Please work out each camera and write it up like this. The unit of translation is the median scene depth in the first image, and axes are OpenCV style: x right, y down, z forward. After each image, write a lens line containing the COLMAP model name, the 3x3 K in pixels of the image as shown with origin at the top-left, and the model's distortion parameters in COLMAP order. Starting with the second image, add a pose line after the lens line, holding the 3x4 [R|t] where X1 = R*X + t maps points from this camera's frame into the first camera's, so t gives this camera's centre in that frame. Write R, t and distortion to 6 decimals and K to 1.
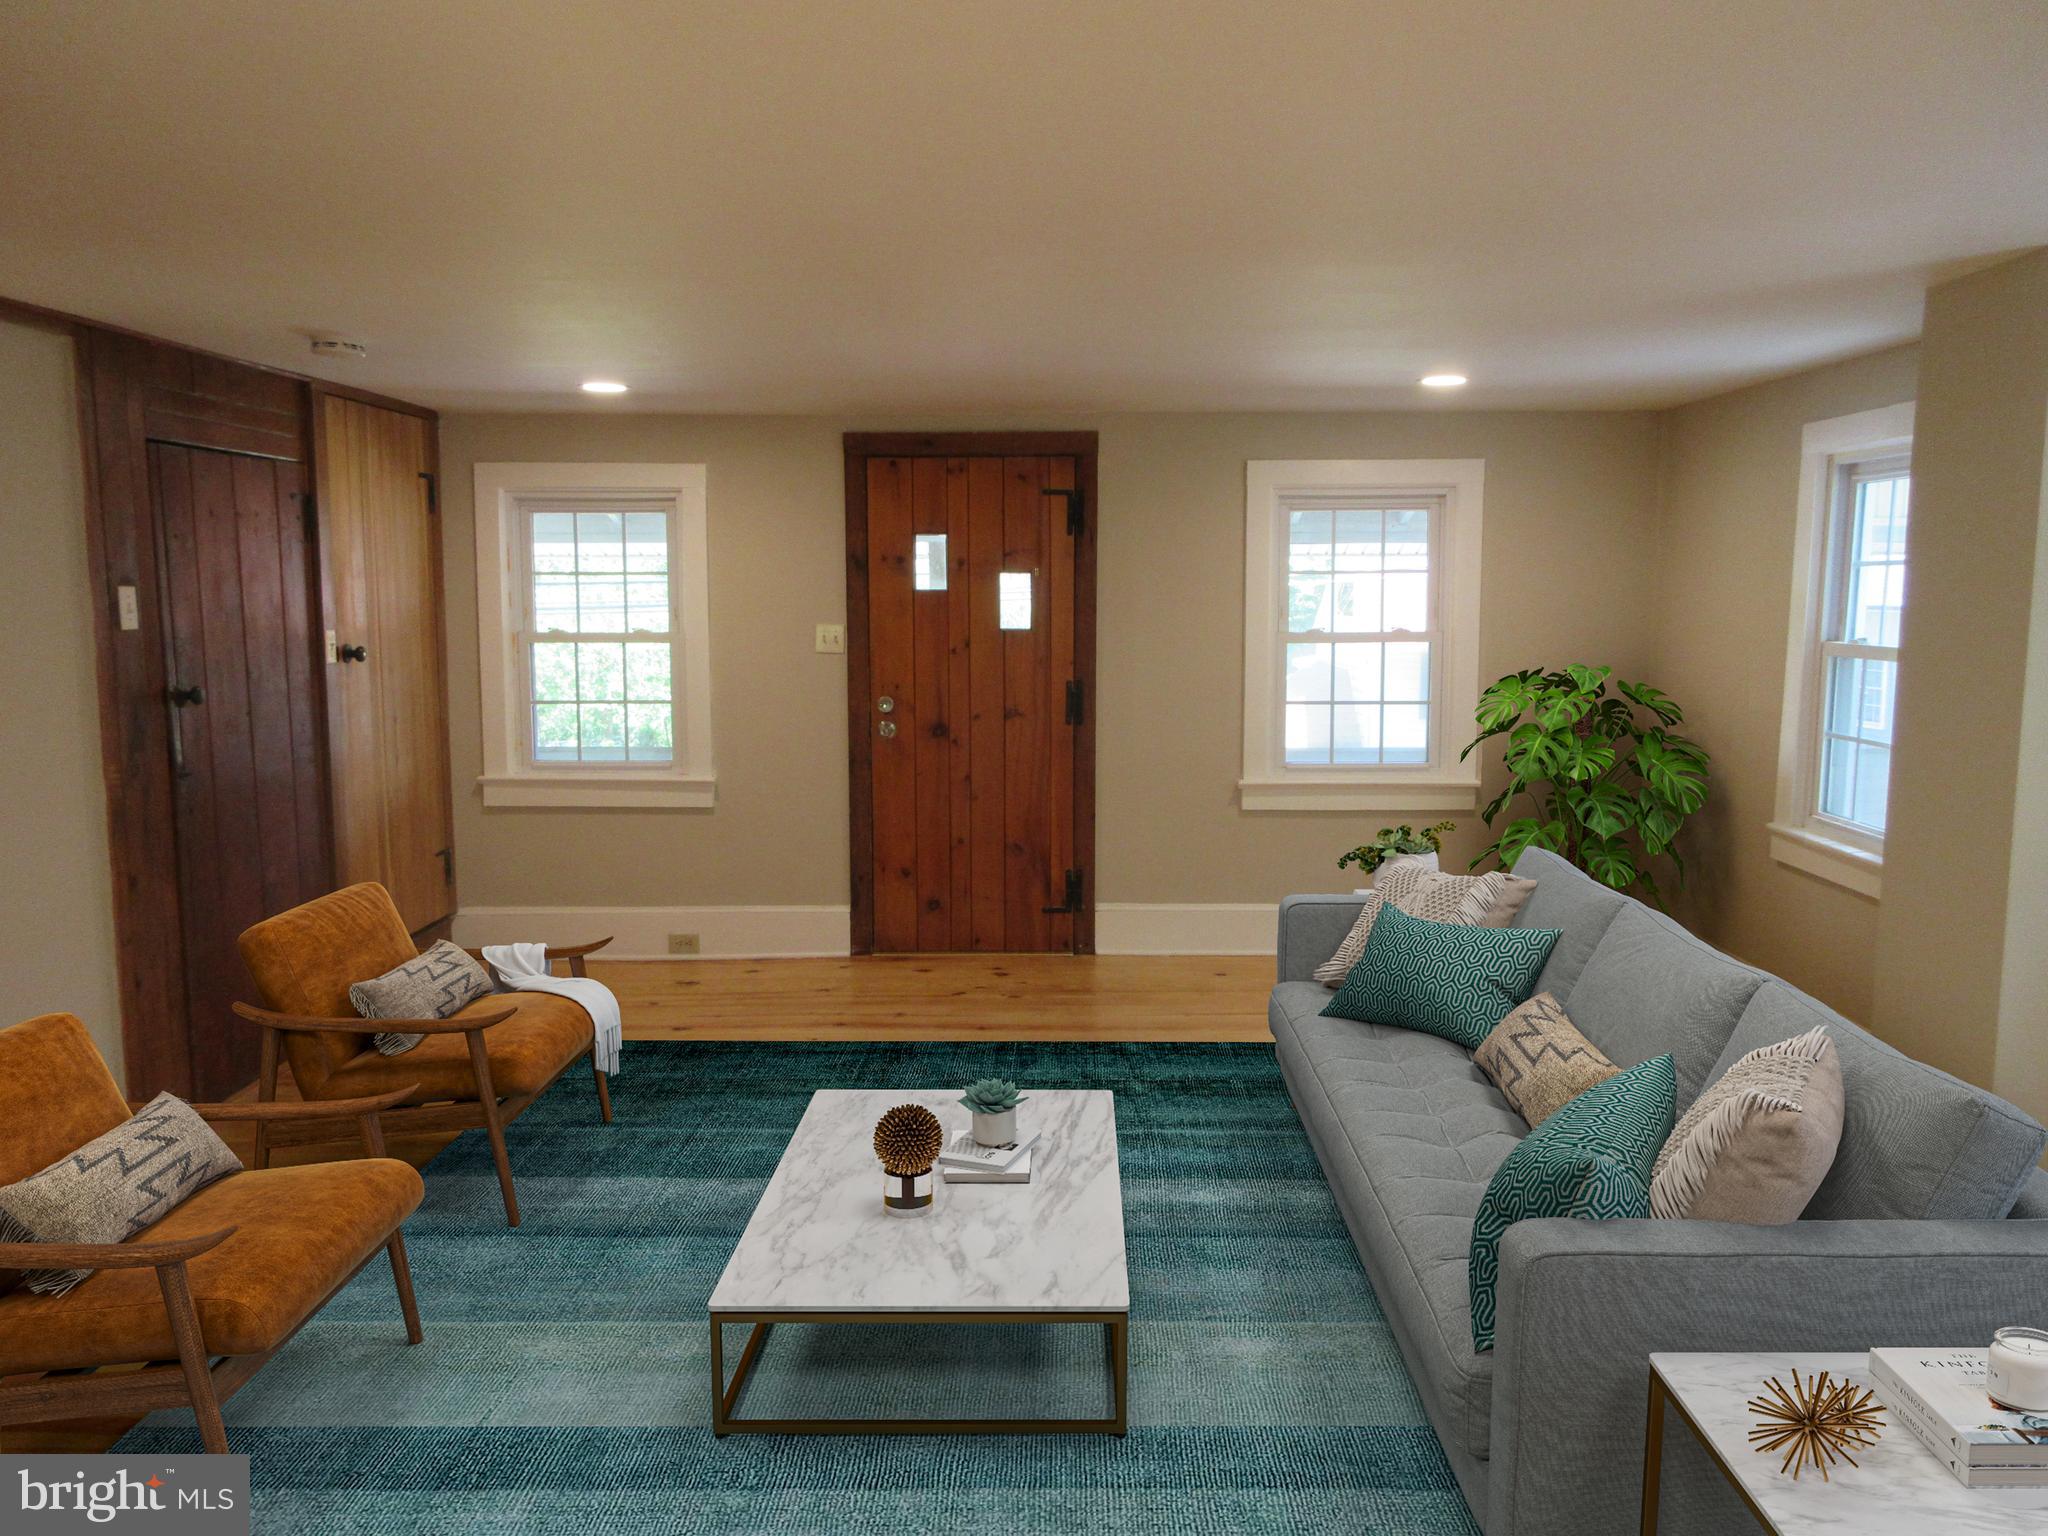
lens RADIAL K [[1508.5, 0, 1024.0], [0, 1508.5, 768.0], [0, 0, 1]] dist [-0.008663, 0.004887]
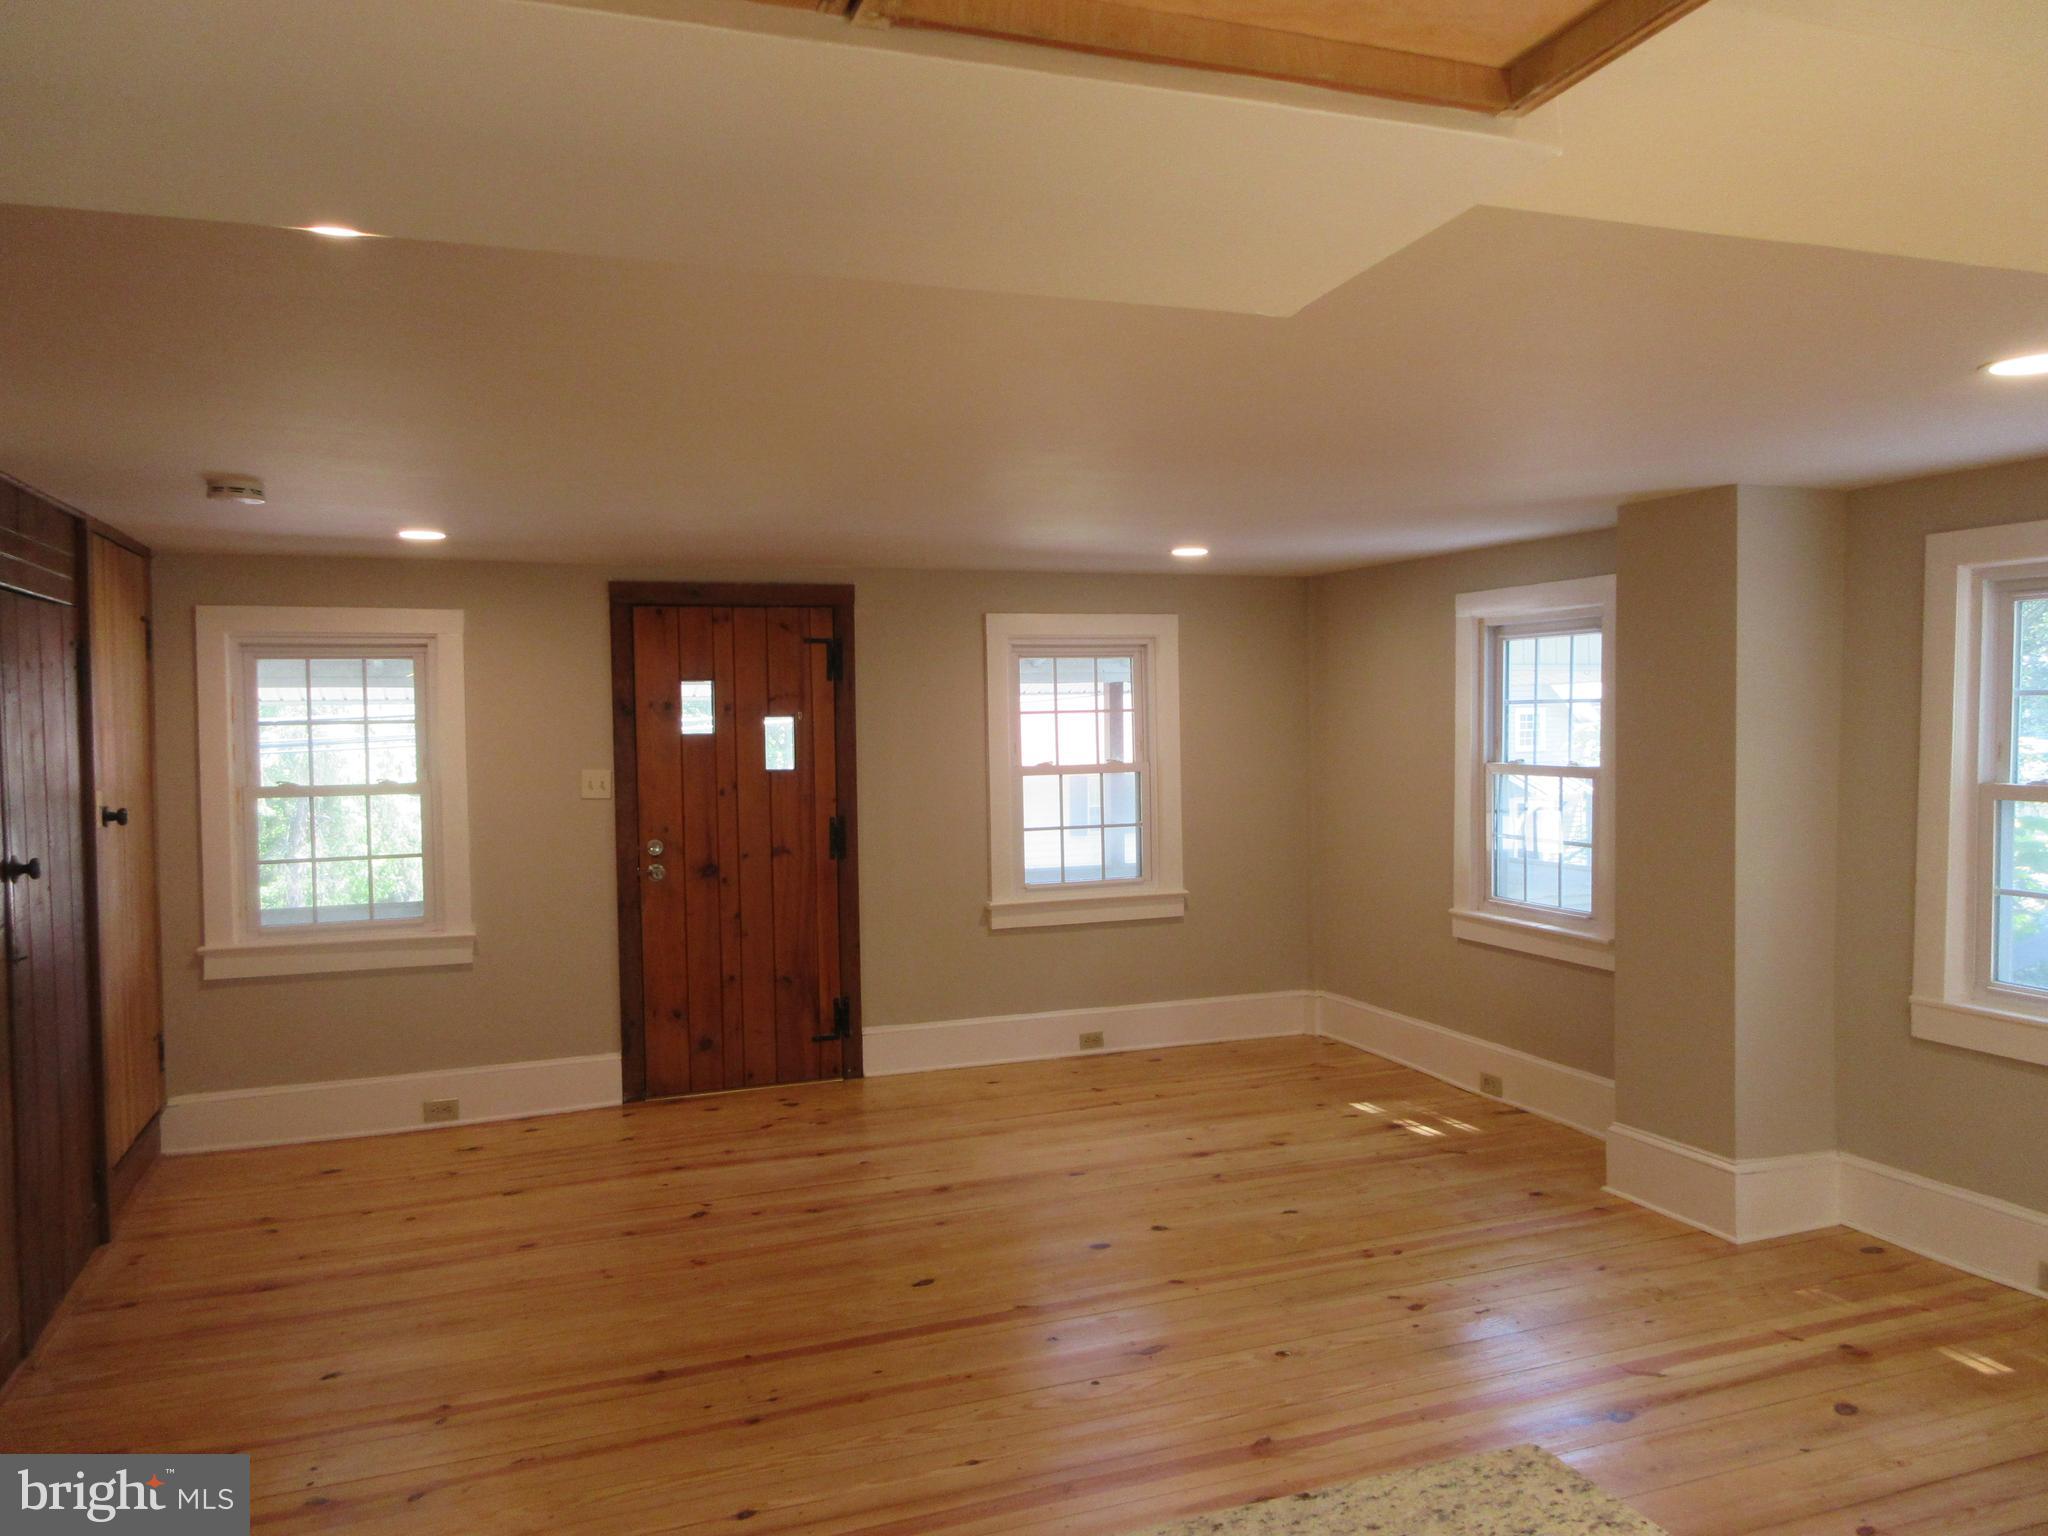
lens RADIAL K [[1508.5, 0, 1024.0], [0, 1508.5, 768.0], [0, 0, 1]] dist [-0.008663, 0.004887]
pose [[0.926973, -0.025688, 0.374247, -0.239165], [0.058337, 0.995387, -0.076170, -0.003907], [-0.370564, 0.092440, 0.924195, -0.028557]]
